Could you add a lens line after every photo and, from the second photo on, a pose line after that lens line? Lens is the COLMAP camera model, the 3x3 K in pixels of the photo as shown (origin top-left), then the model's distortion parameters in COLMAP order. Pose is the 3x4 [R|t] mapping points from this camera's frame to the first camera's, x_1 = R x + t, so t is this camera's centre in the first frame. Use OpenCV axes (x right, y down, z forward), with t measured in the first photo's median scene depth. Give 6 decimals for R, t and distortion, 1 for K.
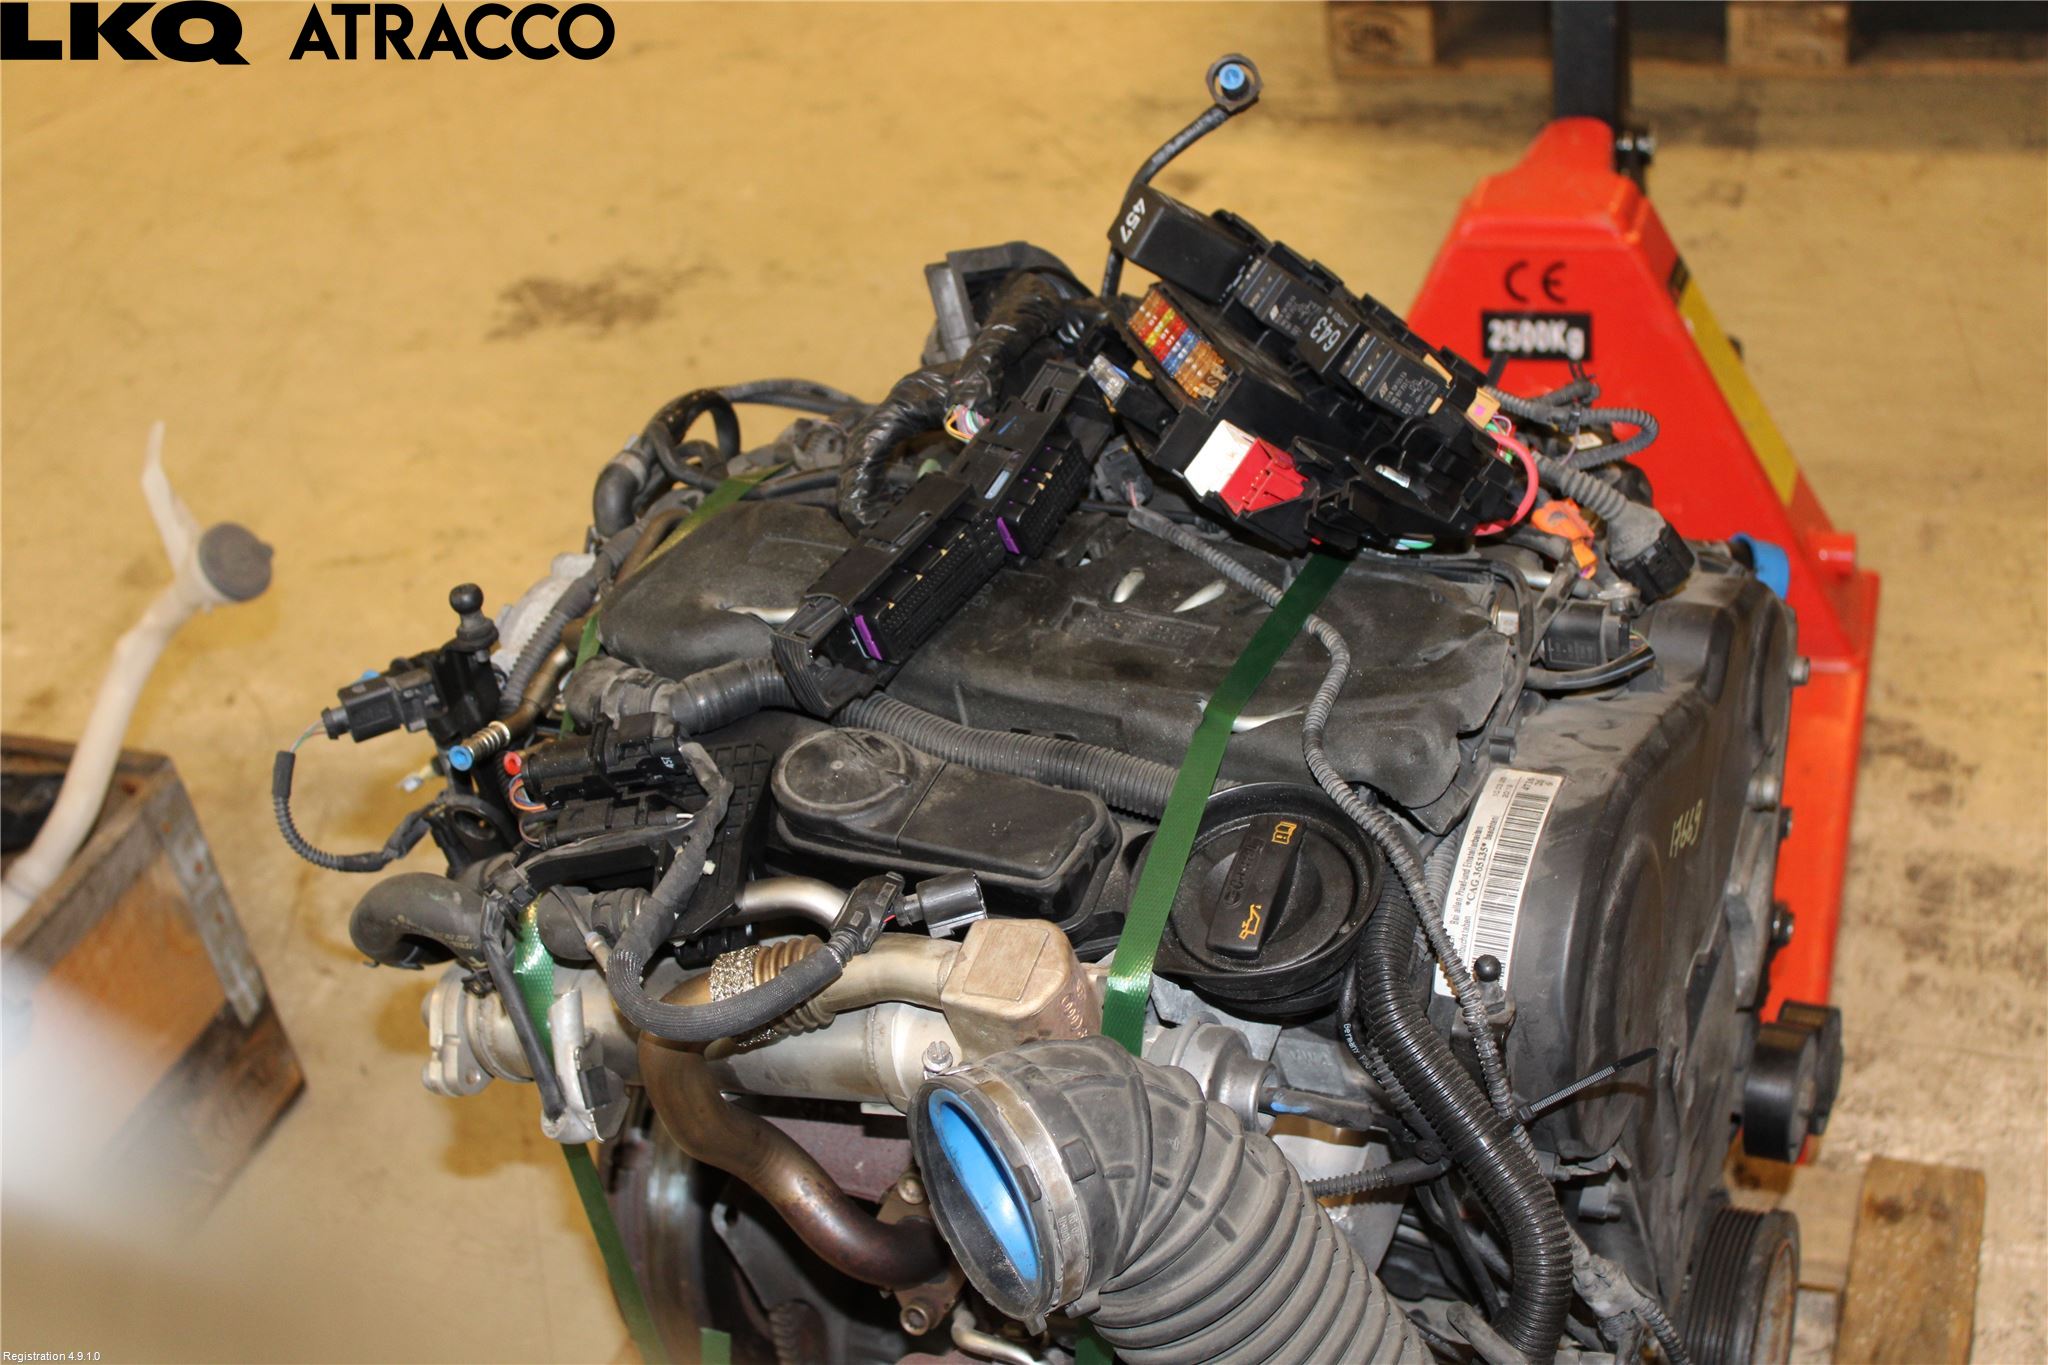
lens RADIAL K [[2503.4, 0, 1024.0], [0, 2503.4, 682.5], [0, 0, 1]] dist [-0.030760, -0.025846]
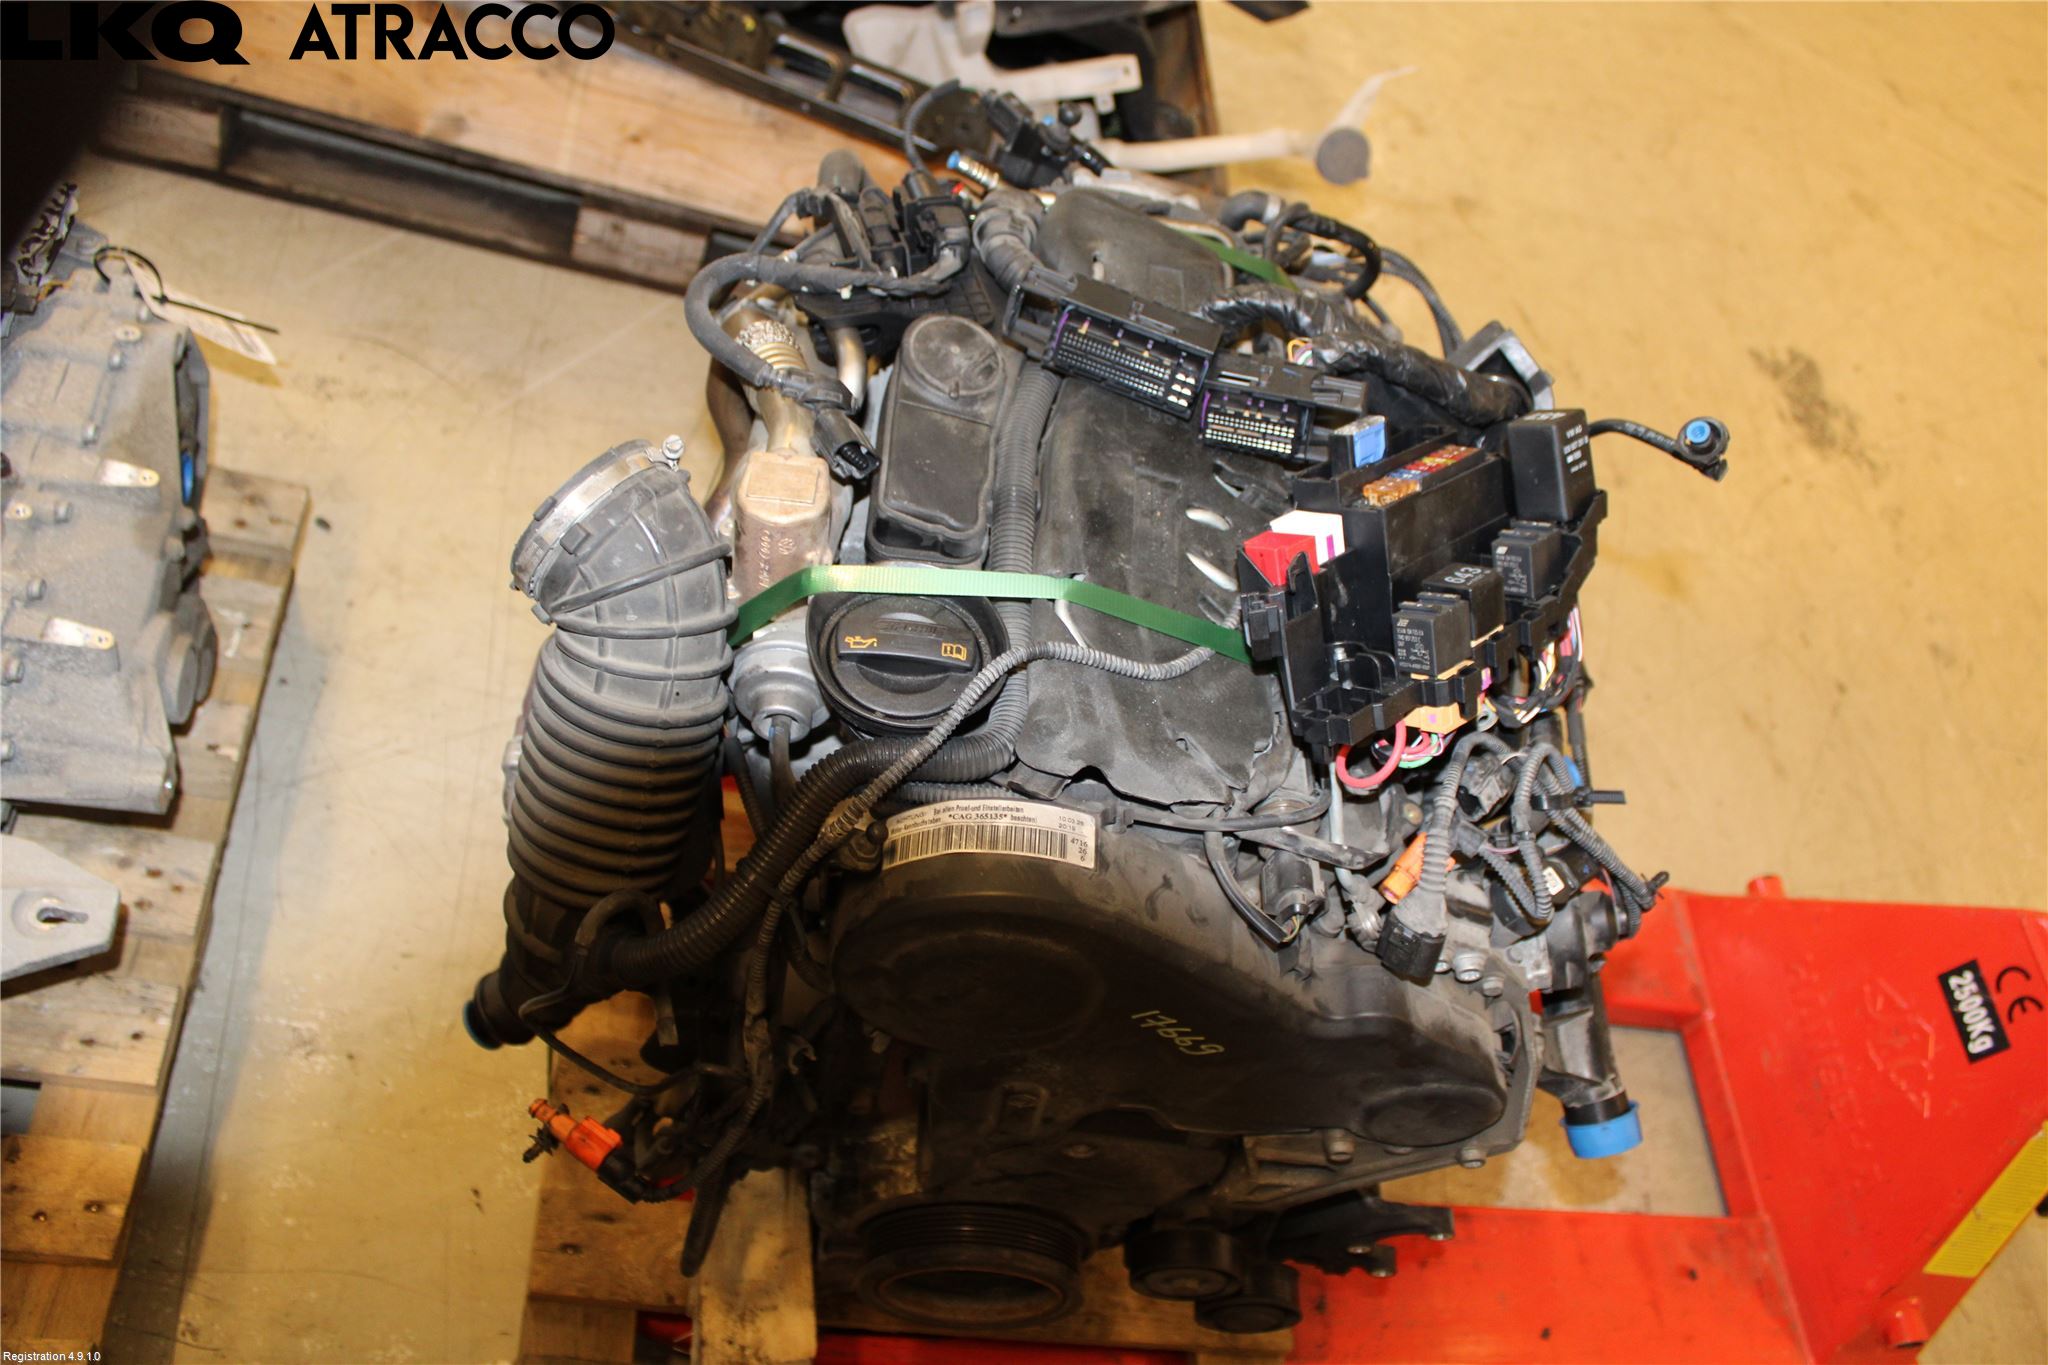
lens RADIAL K [[1629.1, 0, 1024.0], [0, 1629.1, 682.5], [0, 0, 1]] dist [-0.161319, 0.145772]
pose [[0.298078, 0.907855, -0.294870, 0.149894], [-0.833982, 0.397969, 0.382223, -0.109541], [0.464352, 0.131984, 0.875761, 0.137699]]
